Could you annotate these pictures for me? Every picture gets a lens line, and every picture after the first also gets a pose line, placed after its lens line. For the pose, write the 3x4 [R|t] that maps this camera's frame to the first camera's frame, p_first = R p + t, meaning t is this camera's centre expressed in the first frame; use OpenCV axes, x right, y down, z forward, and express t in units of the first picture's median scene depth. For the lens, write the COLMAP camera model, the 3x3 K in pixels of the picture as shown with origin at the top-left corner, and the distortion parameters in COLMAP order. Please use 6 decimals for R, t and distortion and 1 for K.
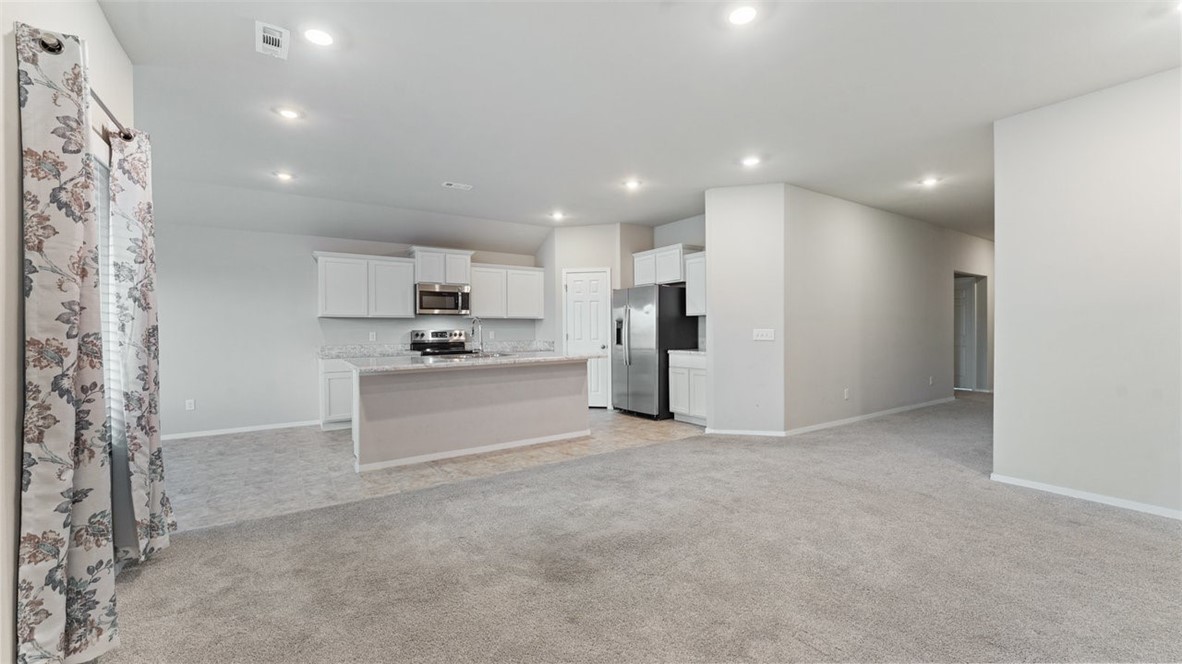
lens RADIAL K [[470.3, 0, 580.9], [0, 470.3, 327.1], [0, 0, 1]] dist [-0.006926, 0.001335]
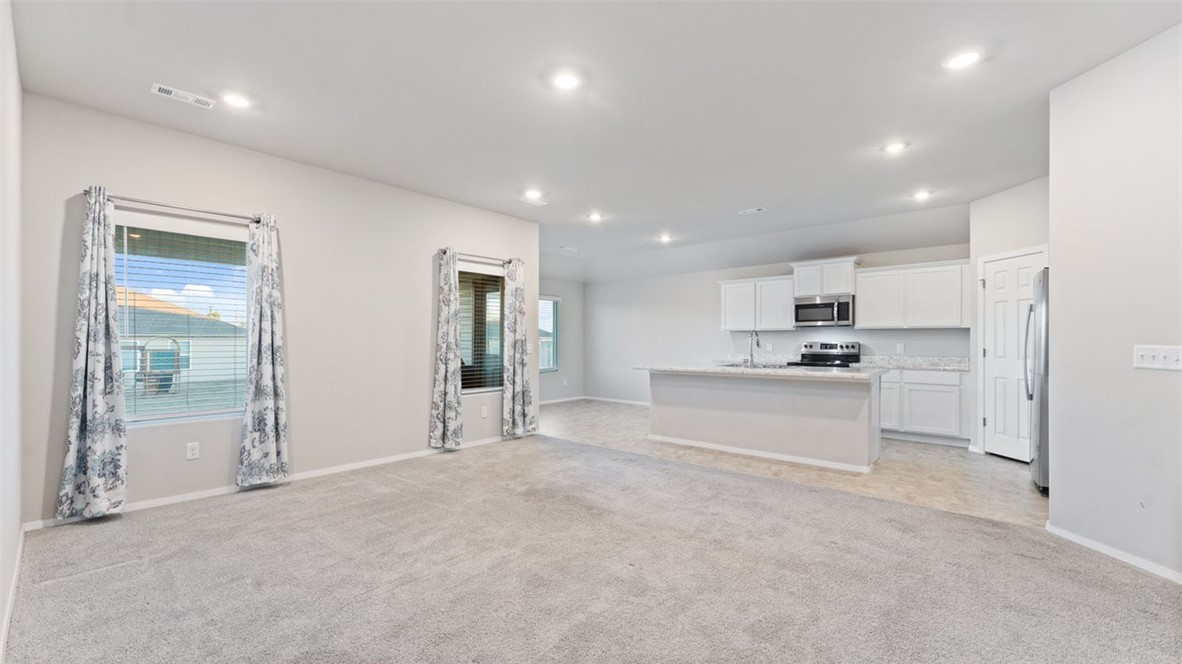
lens RADIAL K [[470.3, 0, 588.5], [0, 470.3, 340.6], [0, 0, 1]] dist [-0.006926, 0.001335]
pose [[0.266905, 0.005262, -0.963709, 0.547067], [0.002070, 0.999980, 0.006034, -0.003485], [0.963721, -0.003605, 0.266888, 0.266625]]
